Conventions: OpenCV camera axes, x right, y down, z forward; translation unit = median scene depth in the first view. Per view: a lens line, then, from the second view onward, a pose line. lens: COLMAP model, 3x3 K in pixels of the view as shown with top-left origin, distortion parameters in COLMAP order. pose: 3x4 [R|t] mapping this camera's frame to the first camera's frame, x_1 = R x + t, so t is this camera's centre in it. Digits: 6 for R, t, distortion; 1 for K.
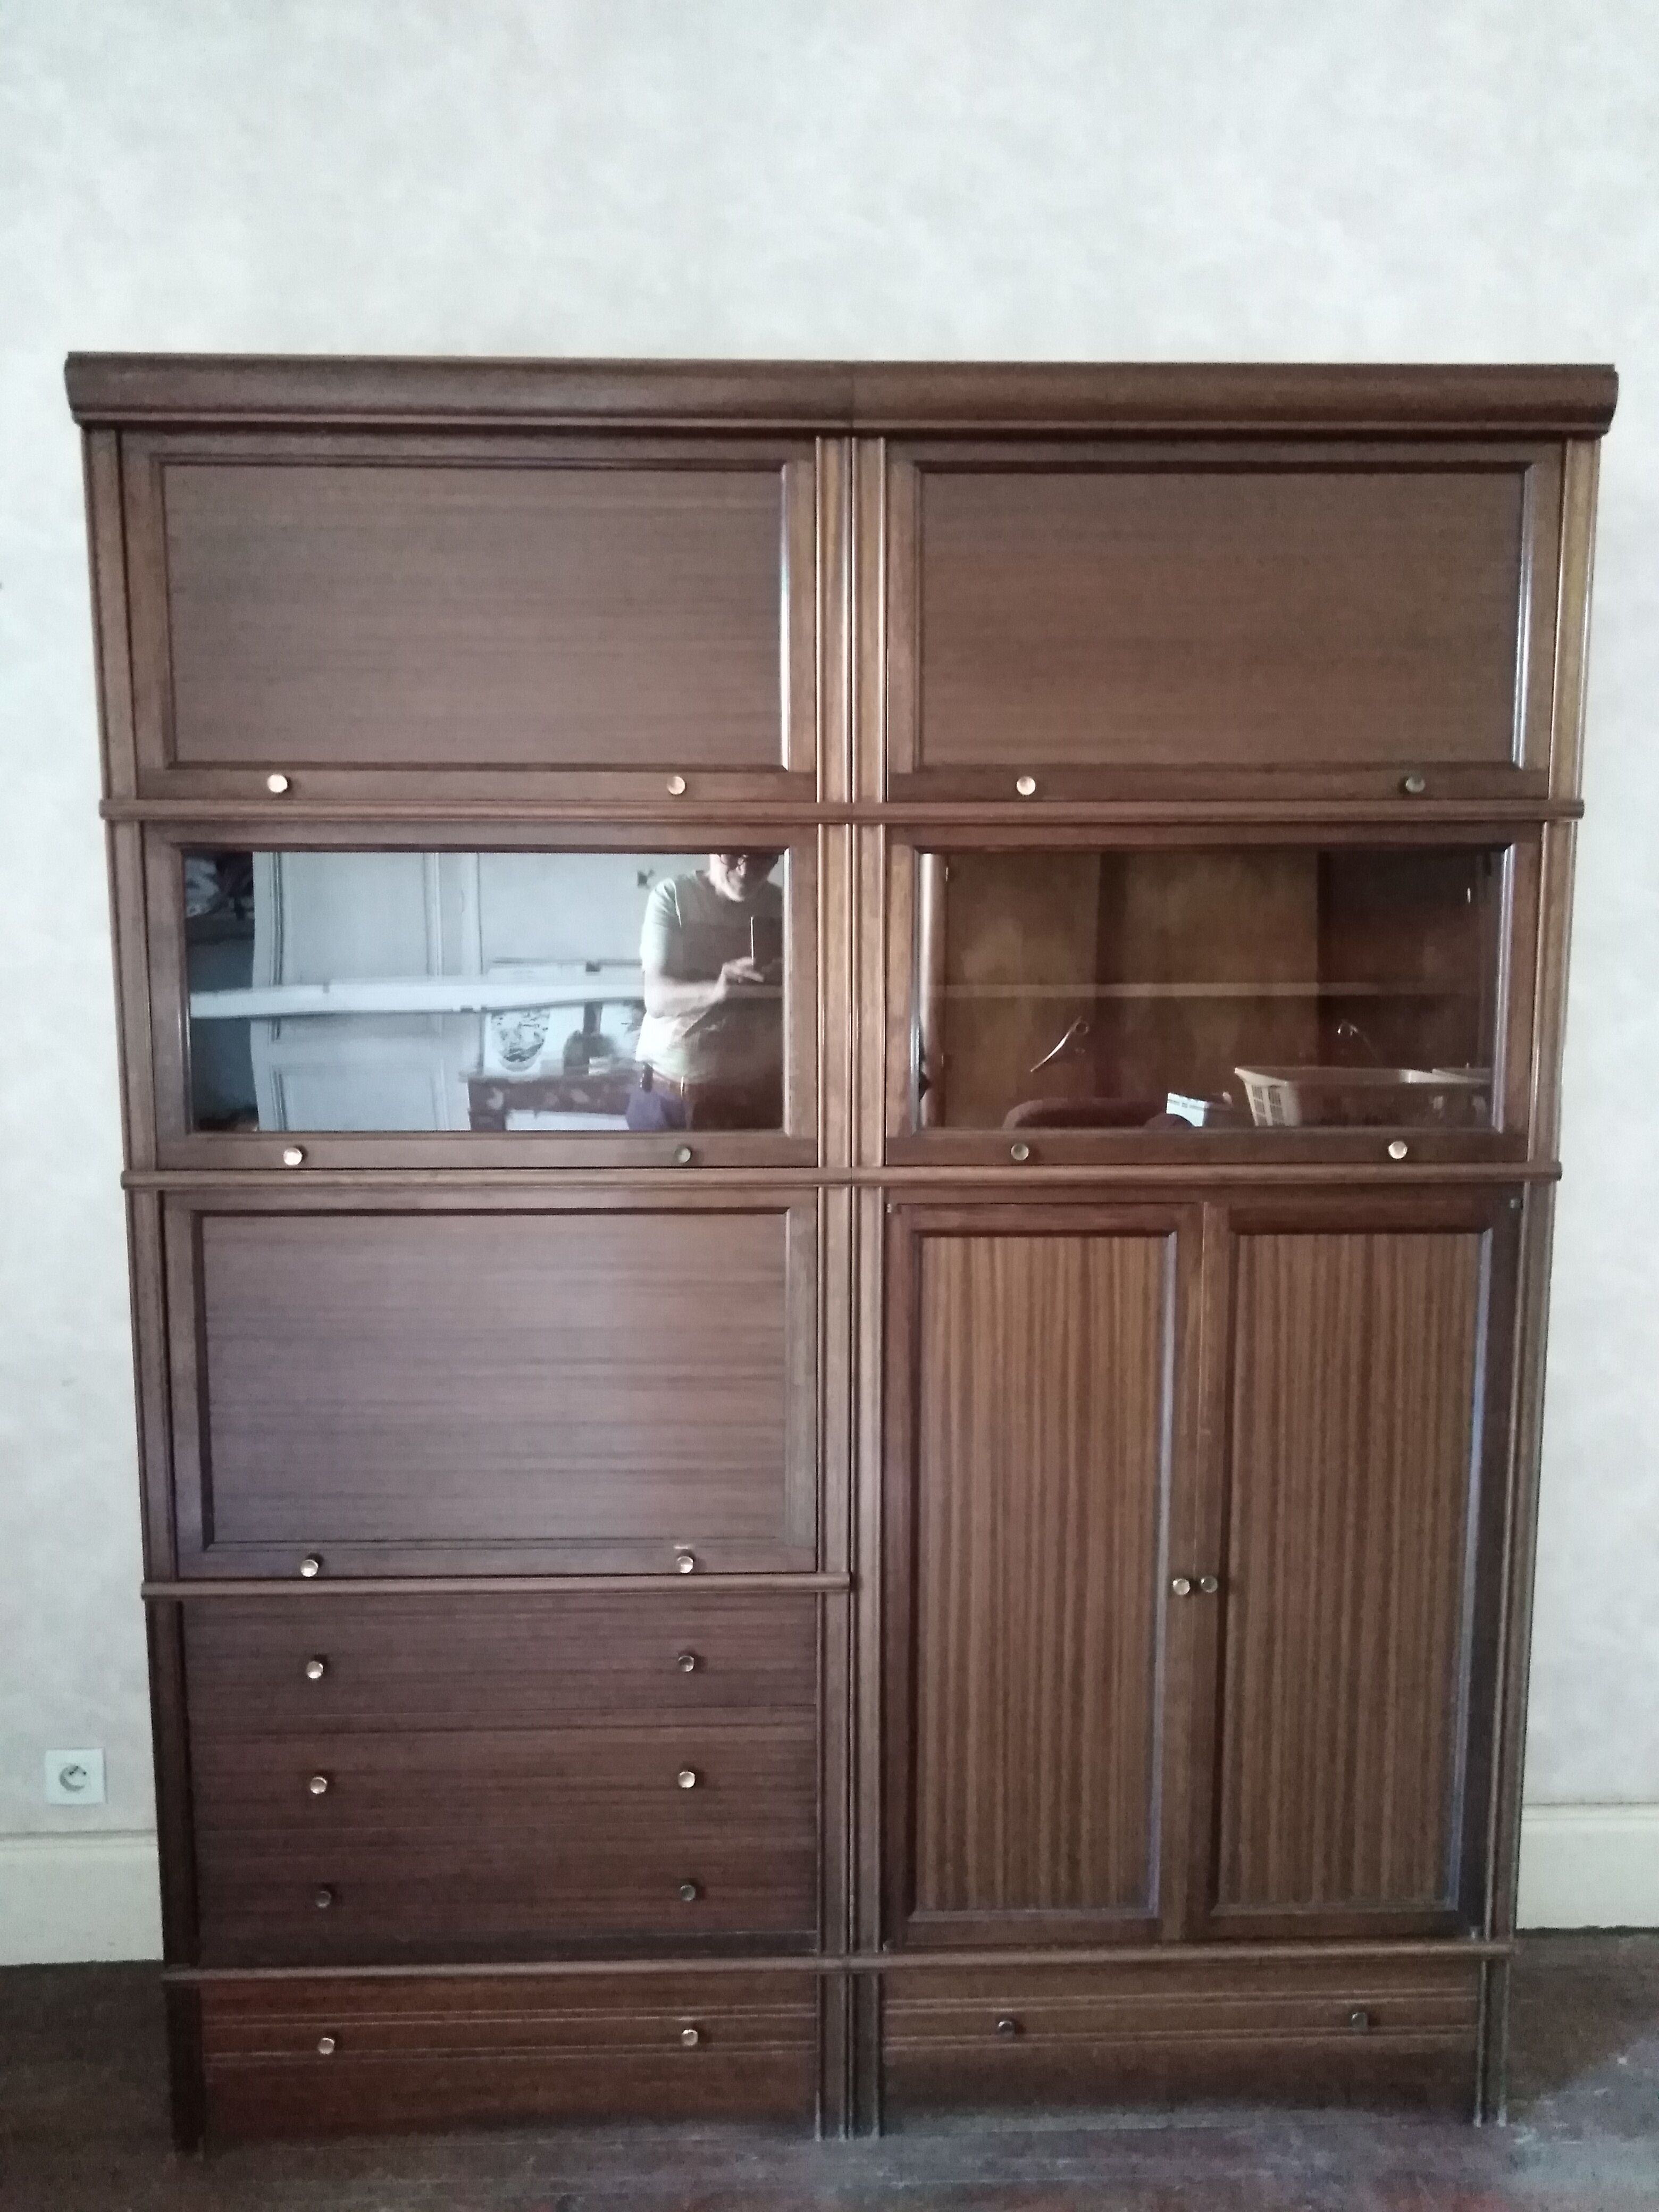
lens RADIAL K [[1657.2, 0, 847.3], [0, 1657.2, 1102.4], [0, 0, 1]] dist [0.010830, 0.002721]
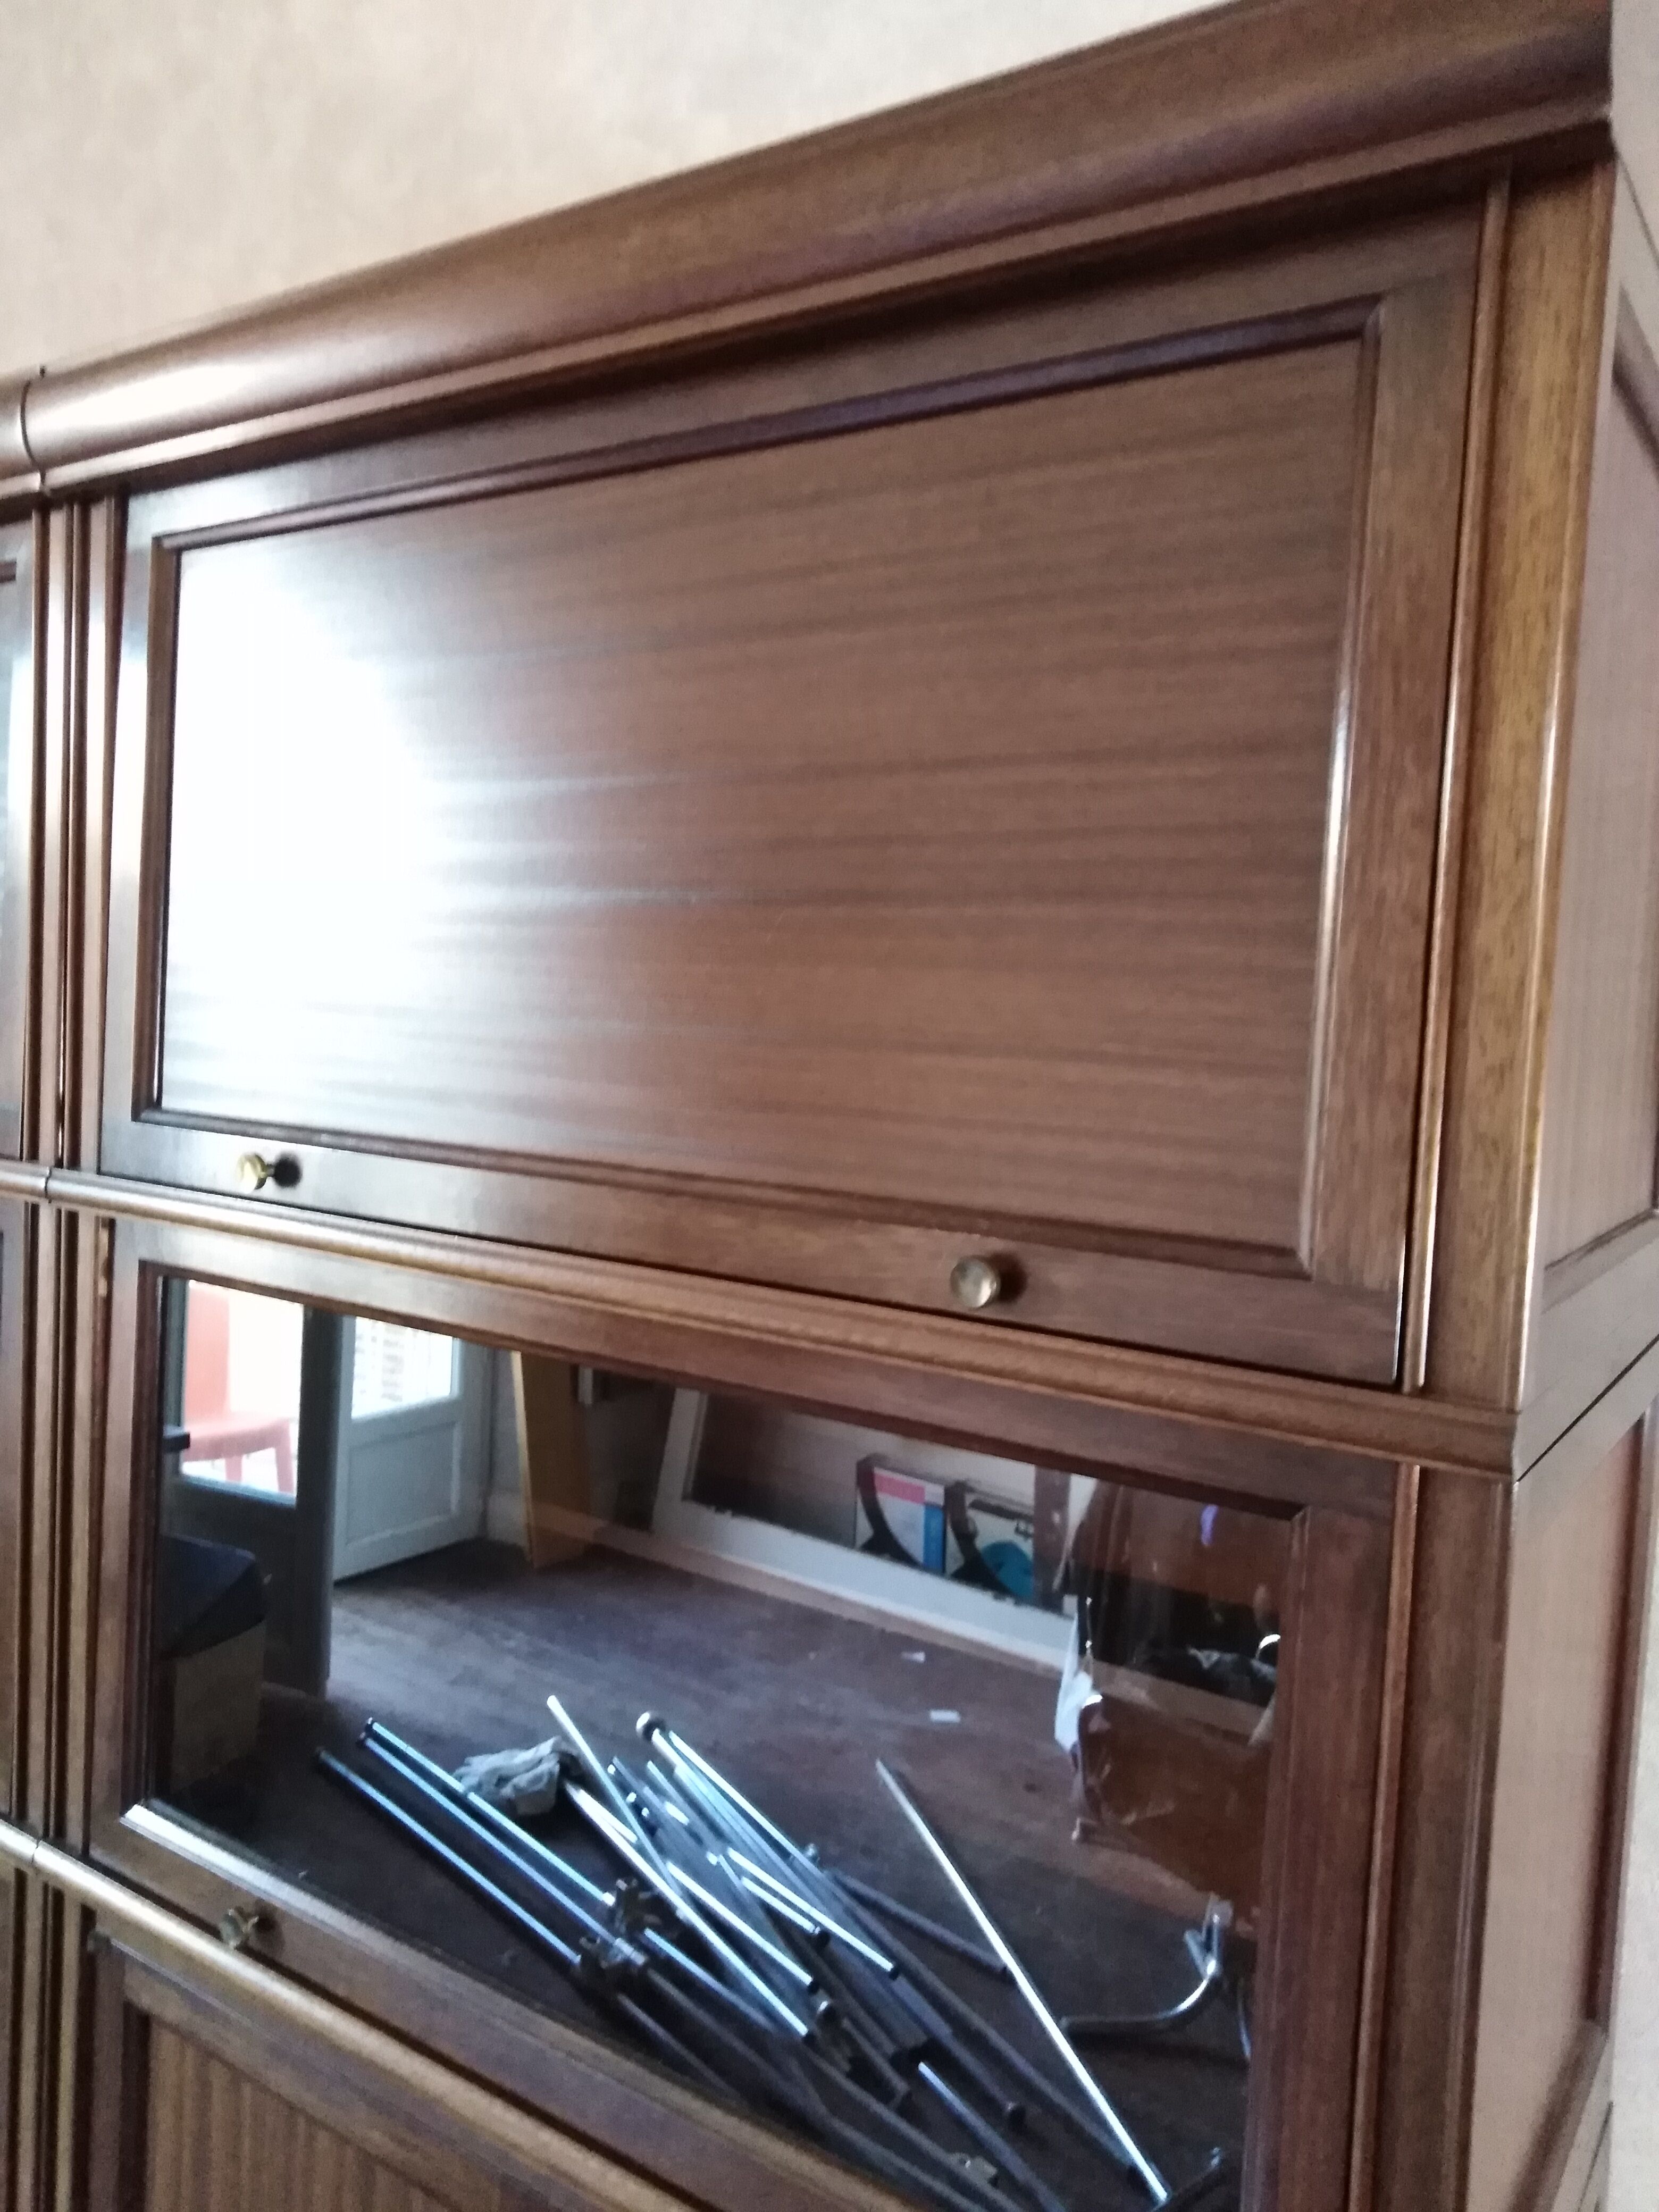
lens RADIAL K [[1657.2, 0, 831.9], [0, 1657.2, 1085.1], [0, 0, 1]] dist [0.010830, 0.002721]
pose [[0.805595, 0.075369, -0.587654, 0.482905], [-0.124203, 0.991319, -0.043125, -0.200789], [0.579302, 0.107730, 0.807962, 0.658444]]
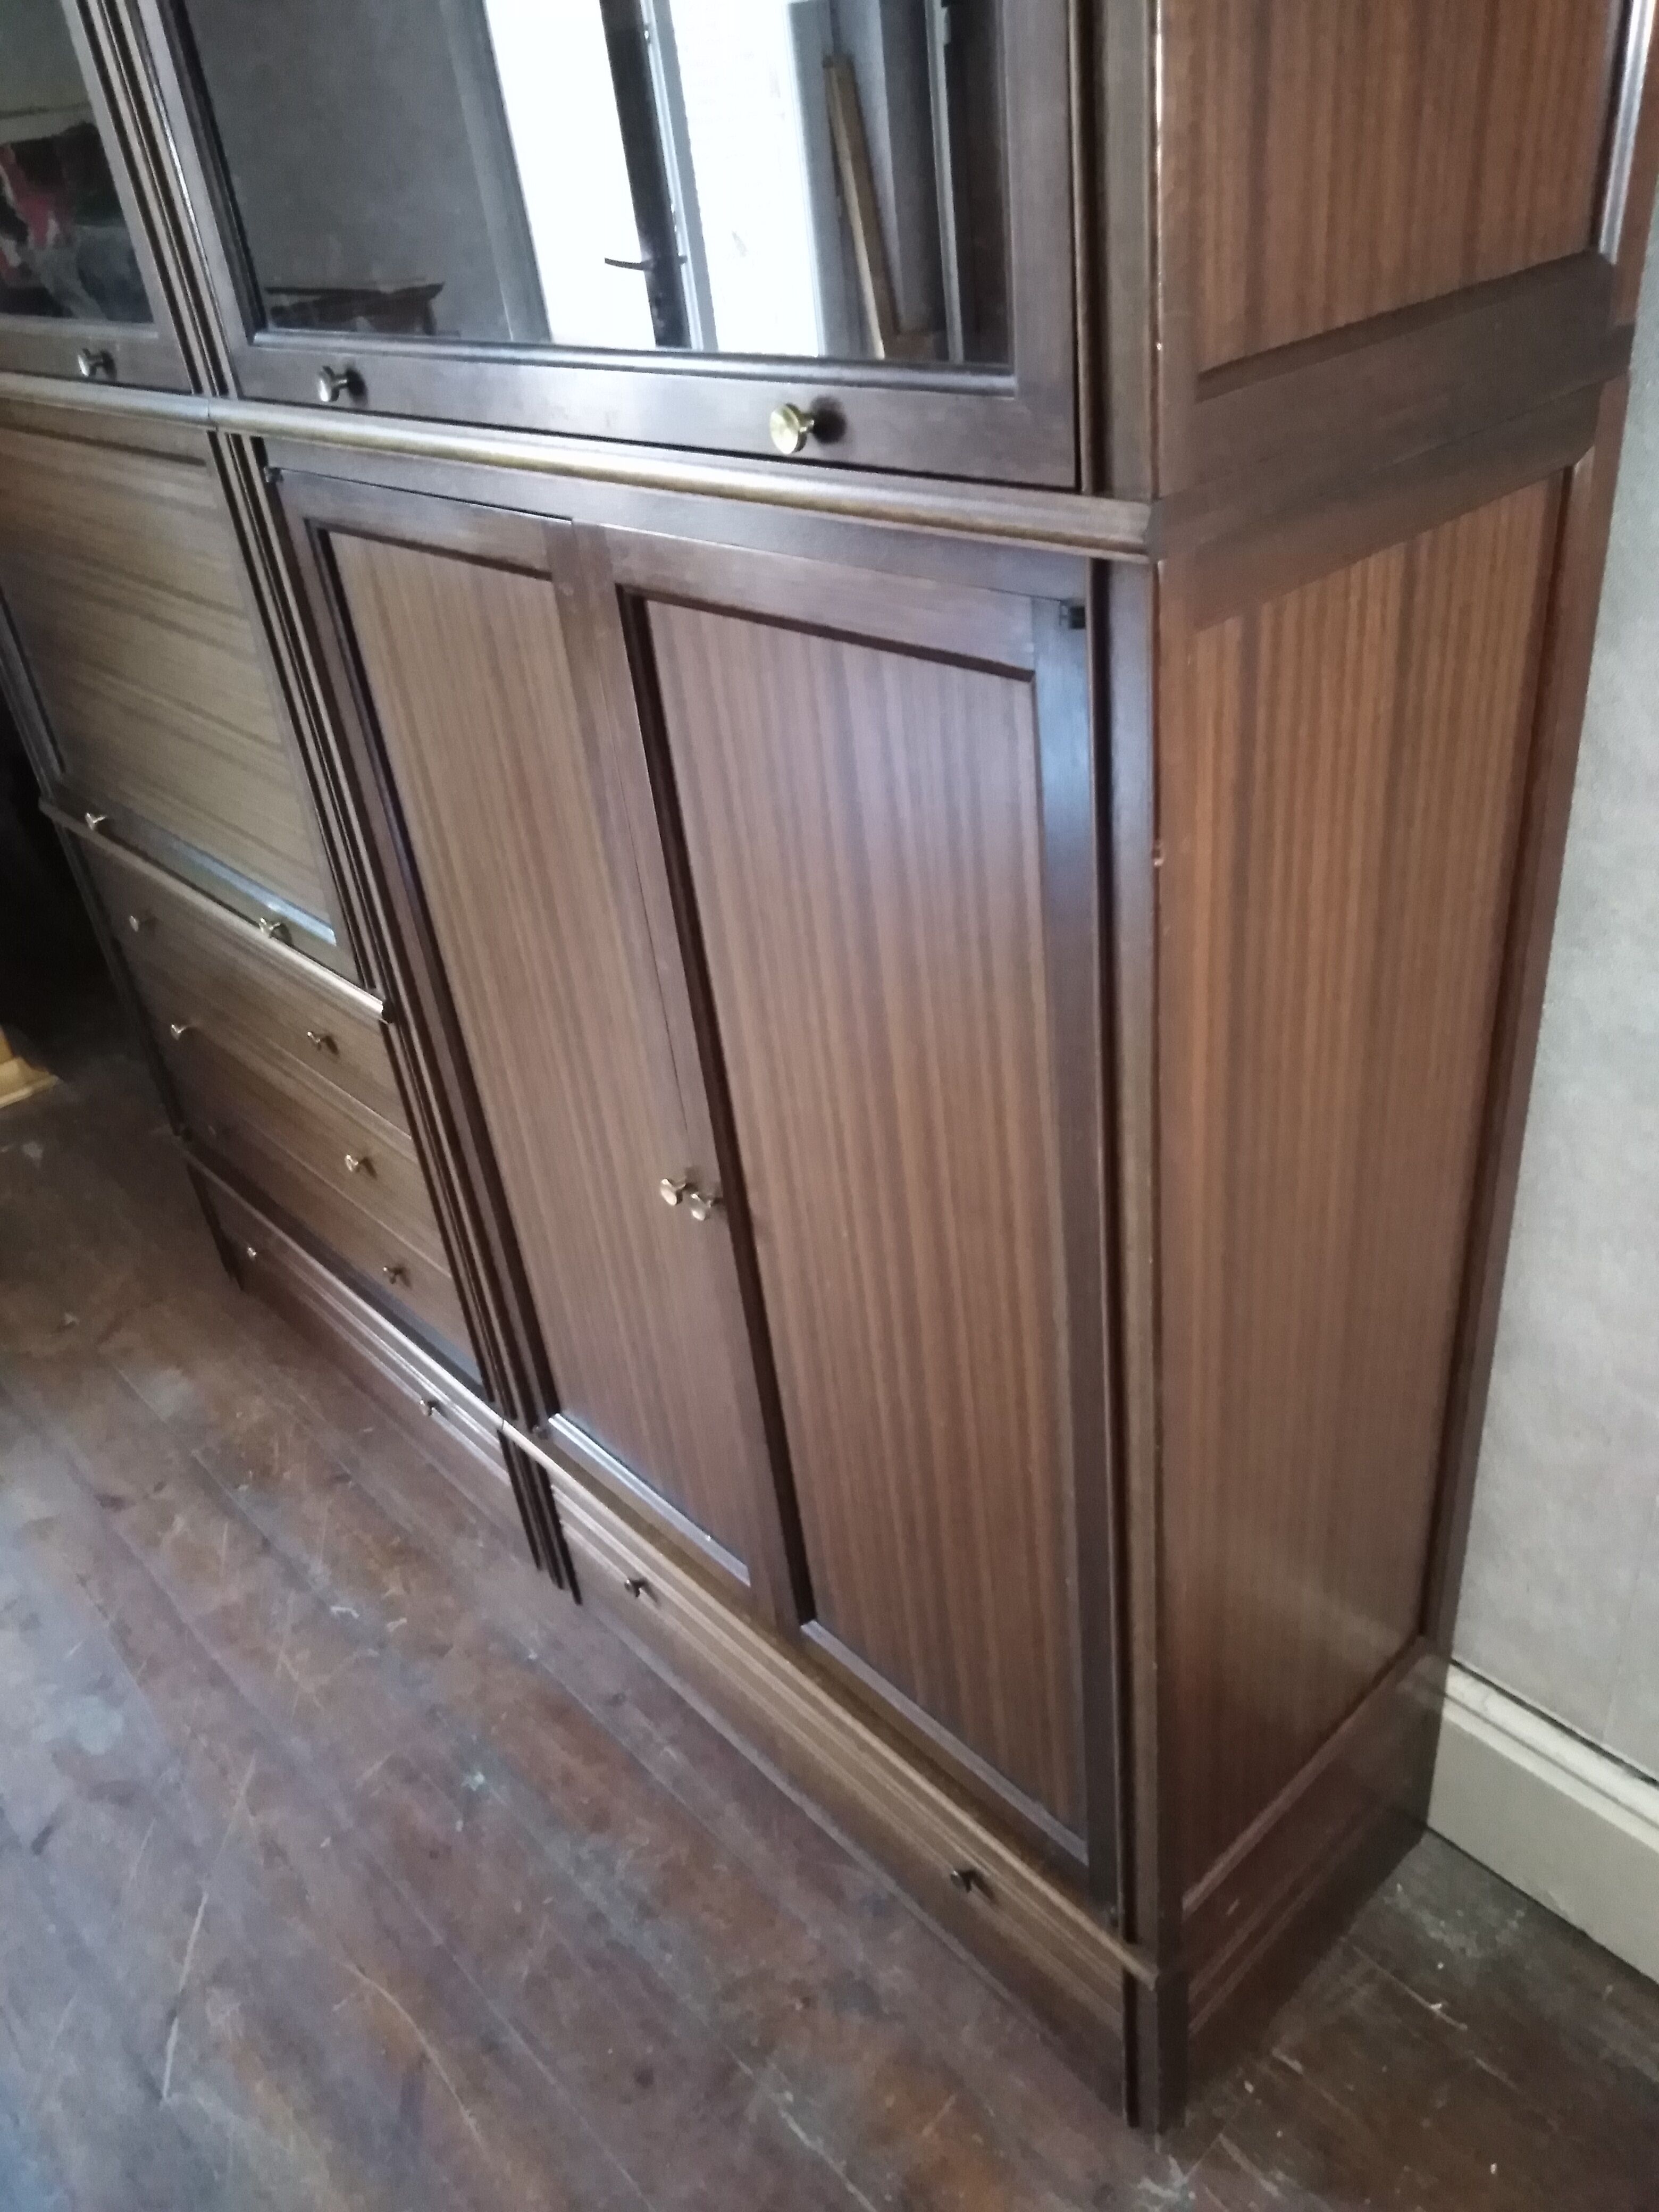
lens RADIAL K [[1657.2, 0, 833.5], [0, 1657.2, 1105.3], [0, 0, 1]] dist [0.010830, 0.002721]
pose [[0.642771, 0.347554, -0.682679, 0.632675], [0.008831, 0.887738, 0.460265, -0.008750], [0.766007, -0.301874, 0.567543, 0.716221]]
